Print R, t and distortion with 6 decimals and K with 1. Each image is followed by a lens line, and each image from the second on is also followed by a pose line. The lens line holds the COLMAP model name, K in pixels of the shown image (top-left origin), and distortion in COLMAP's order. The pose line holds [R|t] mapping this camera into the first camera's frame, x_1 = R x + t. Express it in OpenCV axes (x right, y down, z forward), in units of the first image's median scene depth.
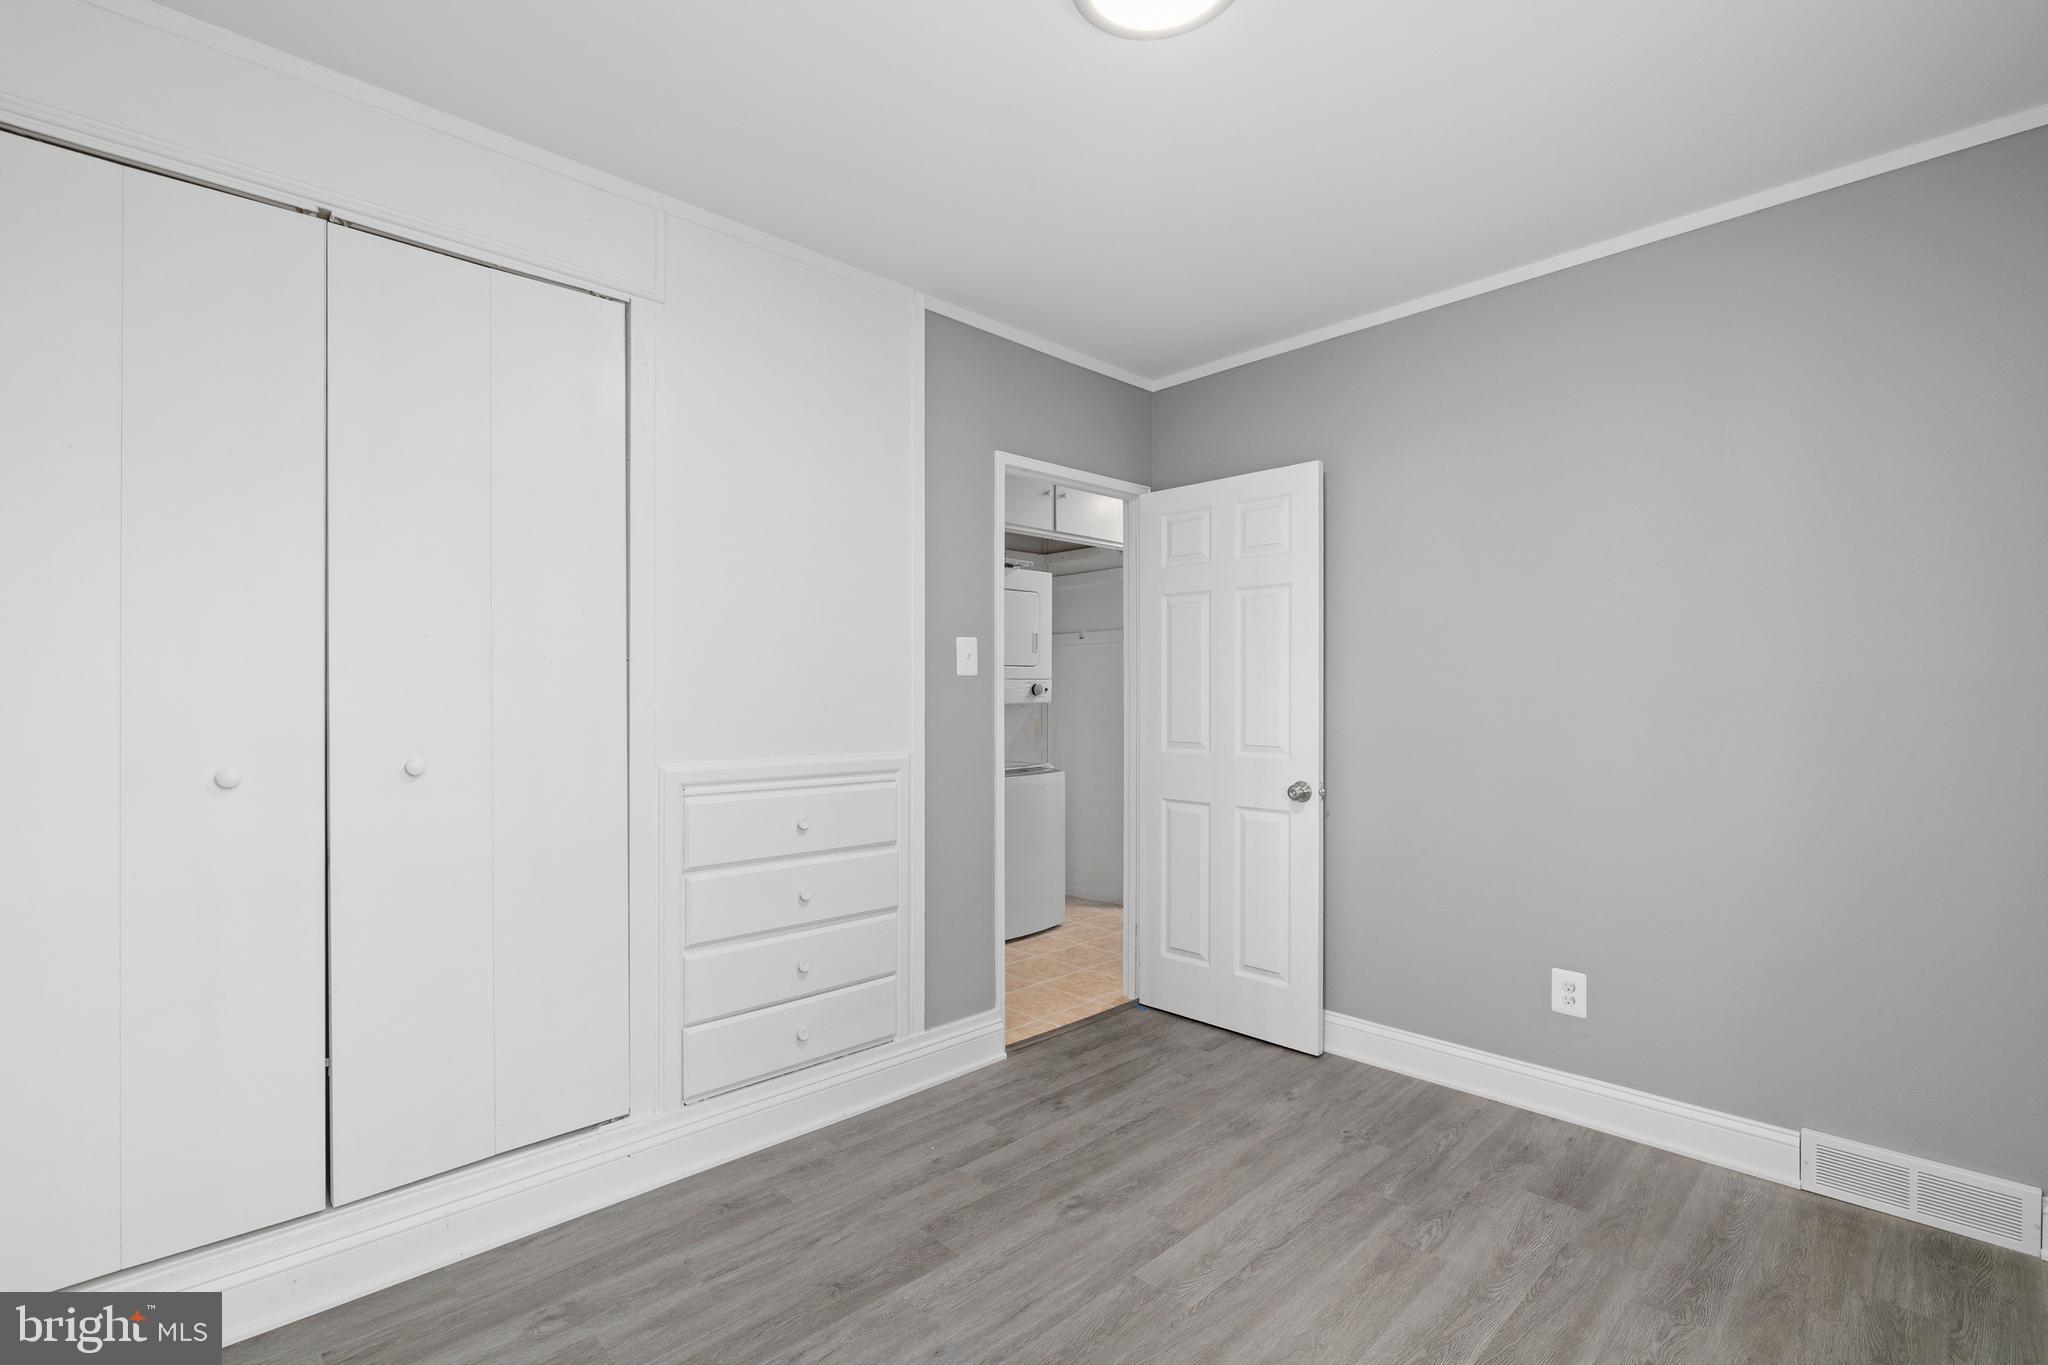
lens RADIAL K [[915.5, 0, 1031.6], [0, 915.5, 697.7], [0, 0, 1]] dist [-0.008371, 0.000890]
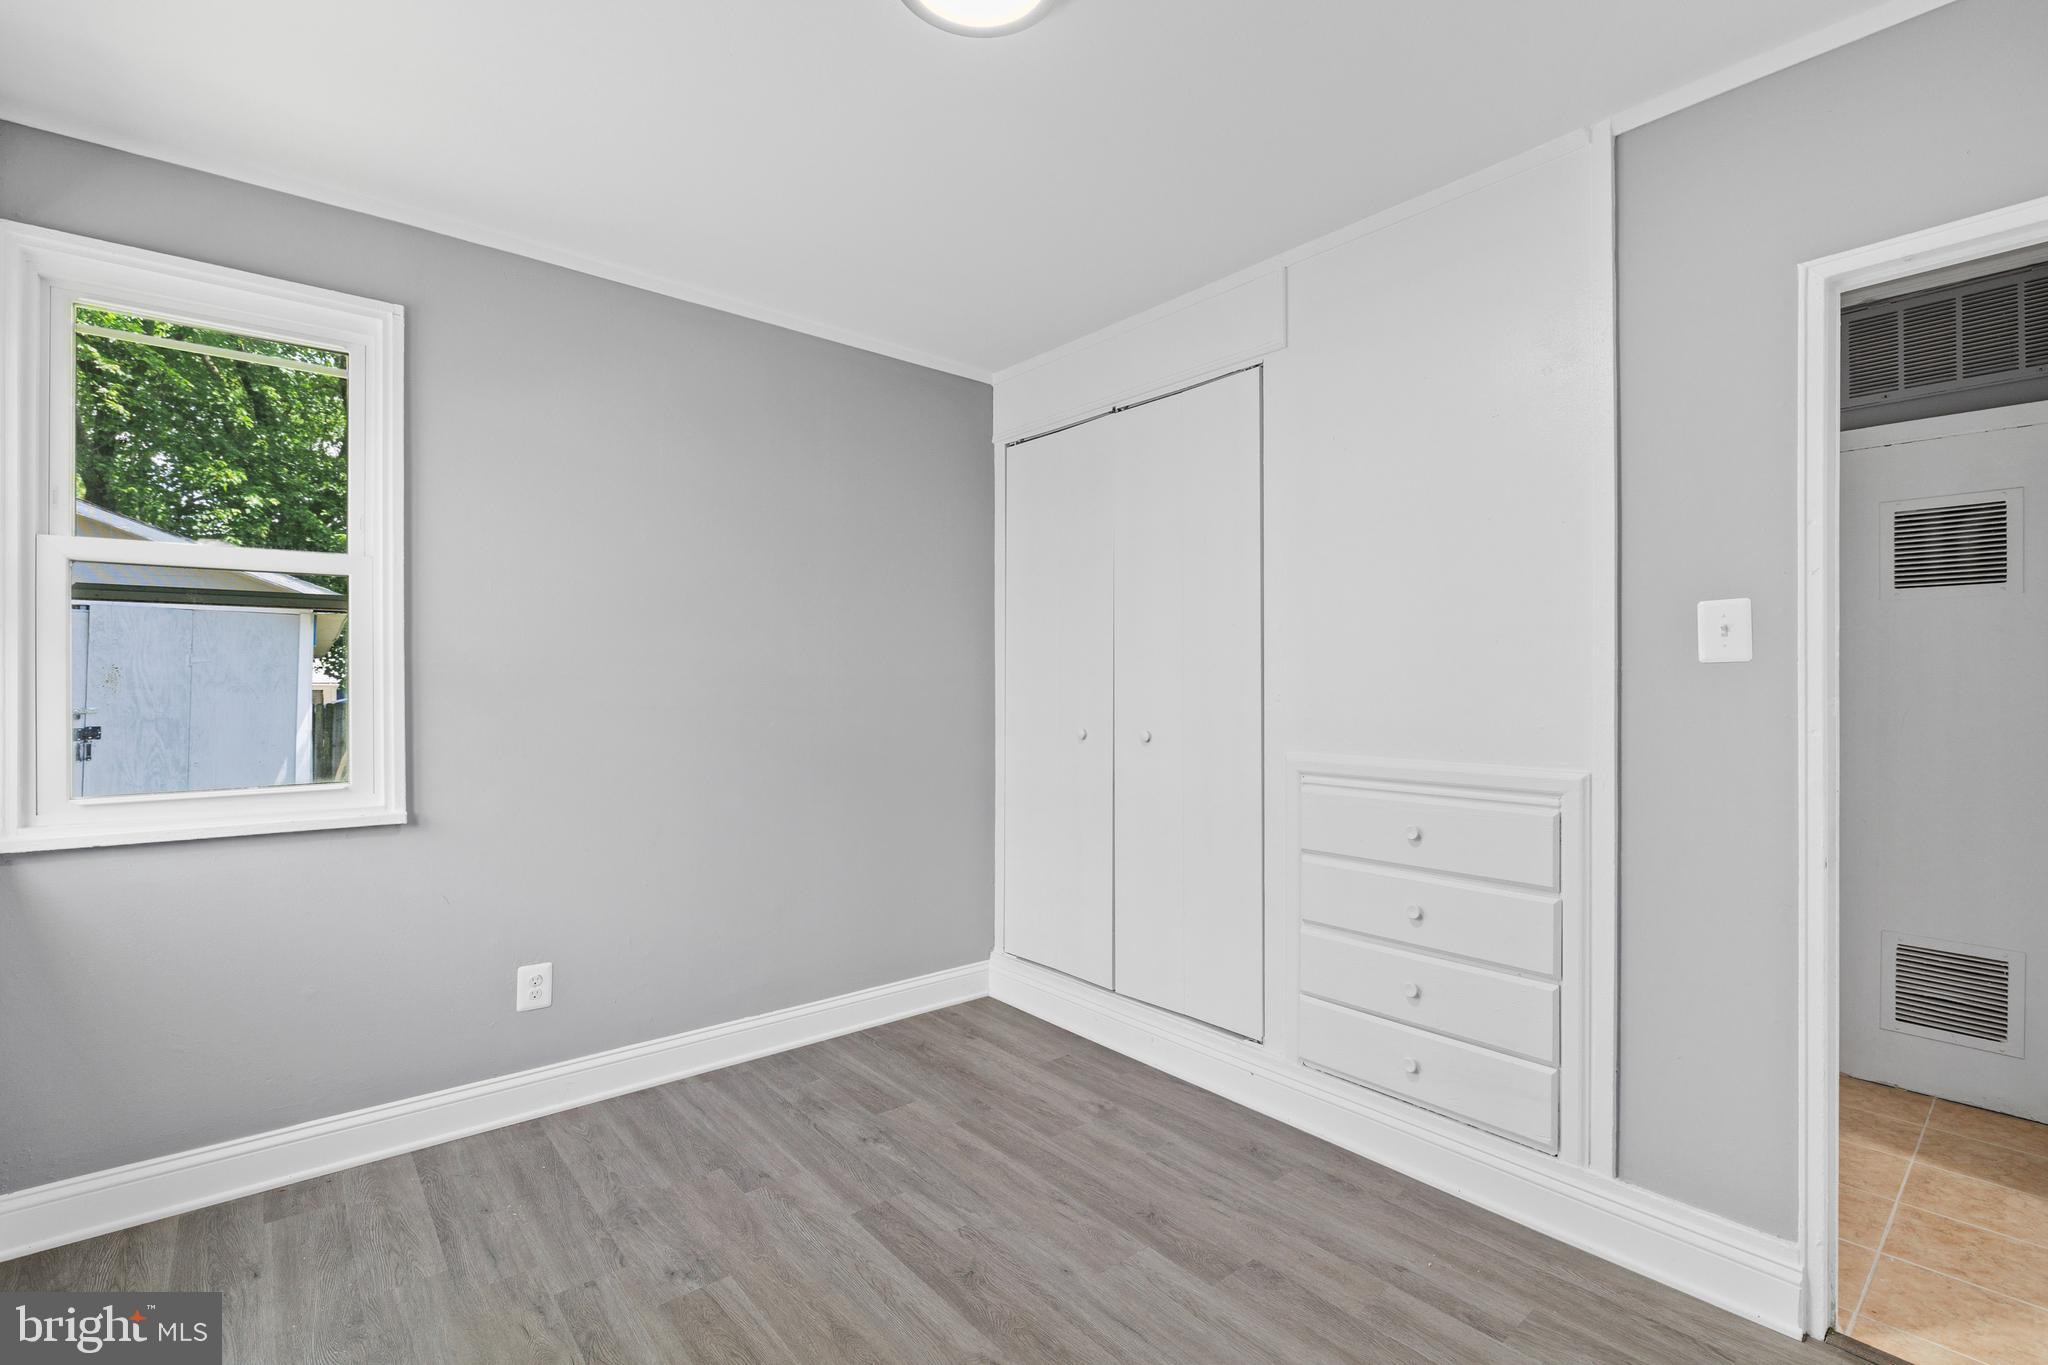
lens RADIAL K [[915.5, 0, 1014.7], [0, 915.5, 691.5], [0, 0, 1]] dist [-0.008371, 0.000890]
pose [[-0.075168, 0.002758, -0.997167, 0.765782], [-0.008366, 0.999959, 0.003397, -0.003244], [0.997136, 0.008598, -0.075142, 0.756424]]
